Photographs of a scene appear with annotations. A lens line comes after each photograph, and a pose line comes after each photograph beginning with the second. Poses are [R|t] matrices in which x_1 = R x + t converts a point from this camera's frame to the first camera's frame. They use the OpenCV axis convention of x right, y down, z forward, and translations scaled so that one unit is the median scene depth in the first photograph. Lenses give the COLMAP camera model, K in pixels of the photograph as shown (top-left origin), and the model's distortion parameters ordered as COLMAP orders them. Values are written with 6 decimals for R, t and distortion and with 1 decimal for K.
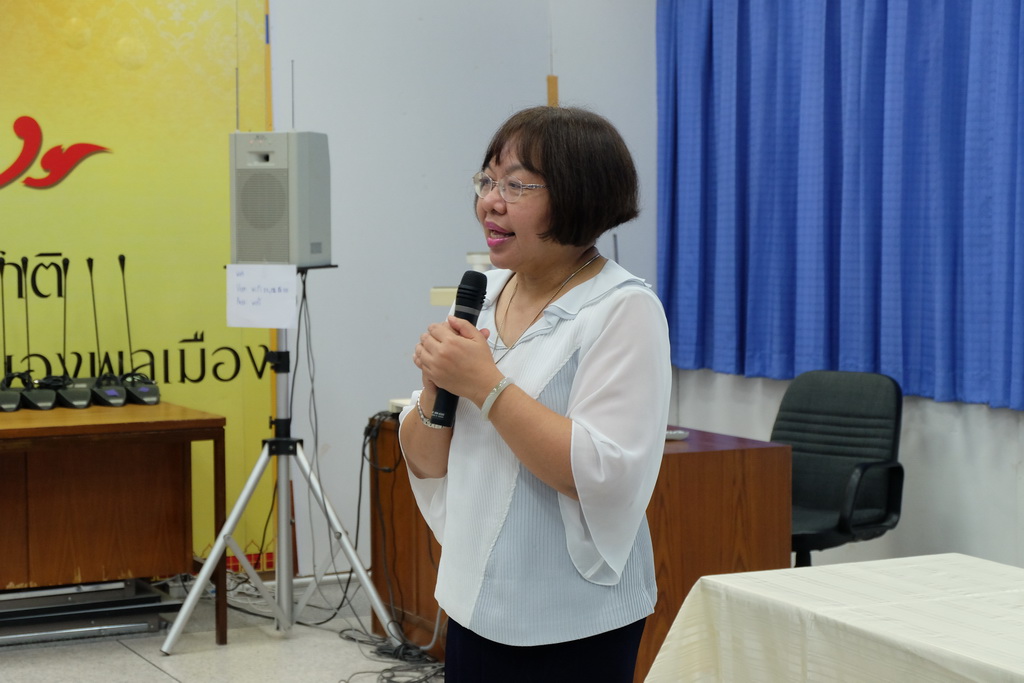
lens RADIAL K [[2134.7, 0, 557.2], [0, 2134.7, 318.4], [0, 0, 1]] dist [0.061225, 0.053595]
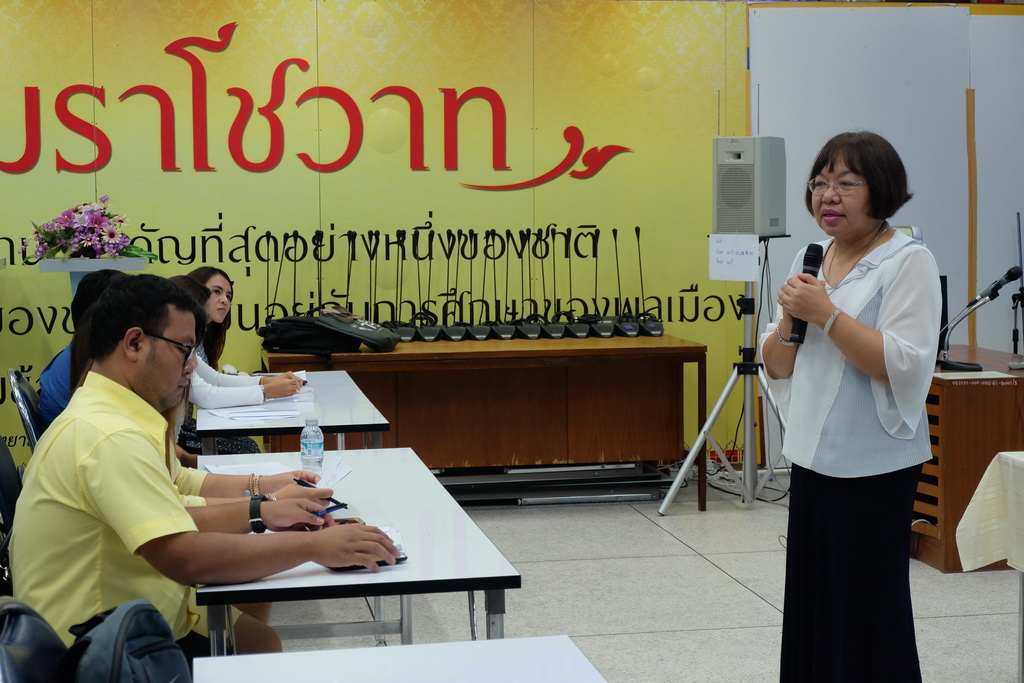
lens RADIAL K [[1844.5, 0, 512.4], [0, 1844.5, 314.3], [0, 0, 1]] dist [-0.029486, 0.043242]
pose [[0.958253, 0.017947, -0.285359, 0.059497], [-0.012892, 0.999725, 0.019583, 0.004352], [0.285632, -0.015087, 0.958220, -0.160081]]
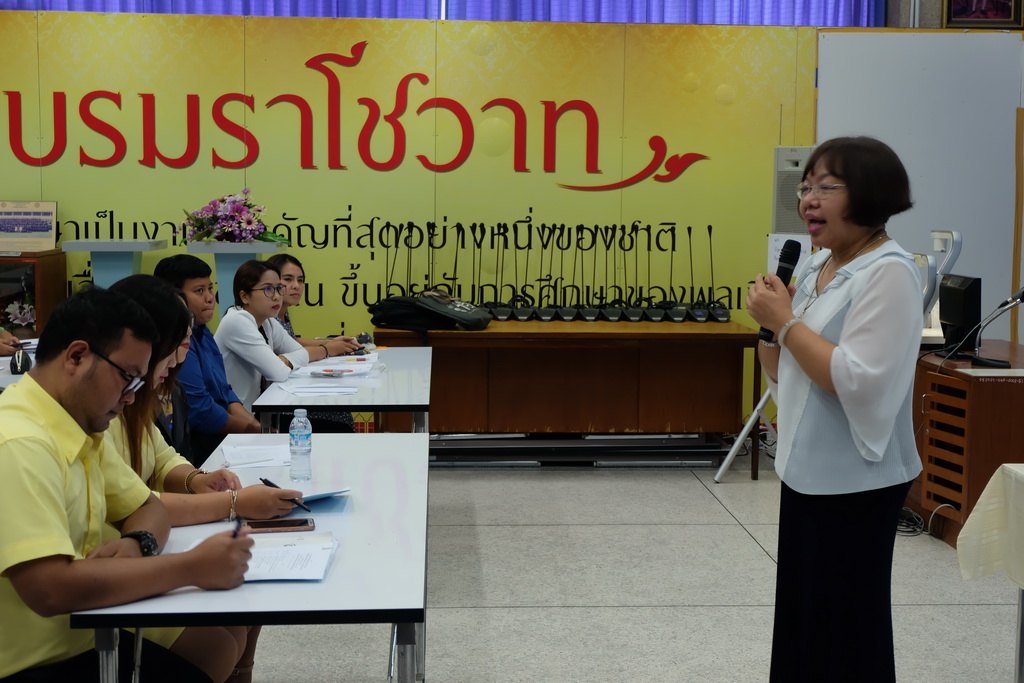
lens RADIAL K [[1402.9, 0, 515.0], [0, 1402.9, 322.5], [0, 0, 1]] dist [-0.014788, 0.014674]
pose [[0.917351, 0.053876, -0.394416, 0.074345], [-0.037781, 0.998110, 0.048465, -0.003208], [0.396282, -0.029558, 0.917653, 0.006978]]
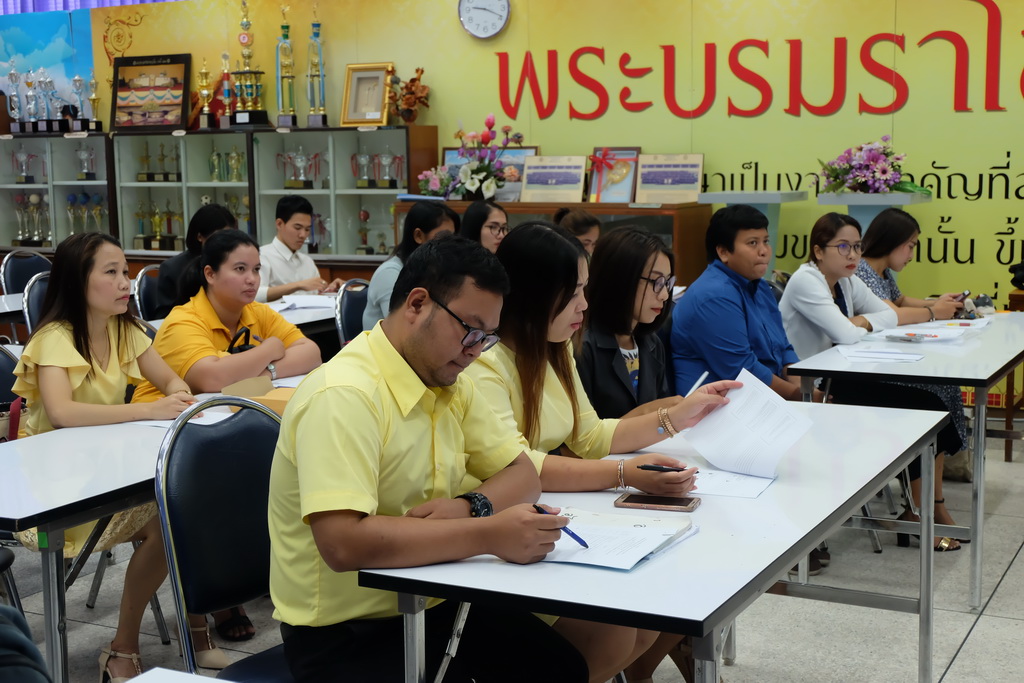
lens RADIAL K [[1389.0, 0, 512.0], [0, 1389.0, 341.5], [0, 0, 1]] dist [-0.007972, 0.031069]
pose [[0.573035, 0.112435, -0.811781, 0.120628], [-0.034076, 0.992956, 0.113474, -0.003156], [0.818822, -0.037362, 0.572830, 0.118894]]
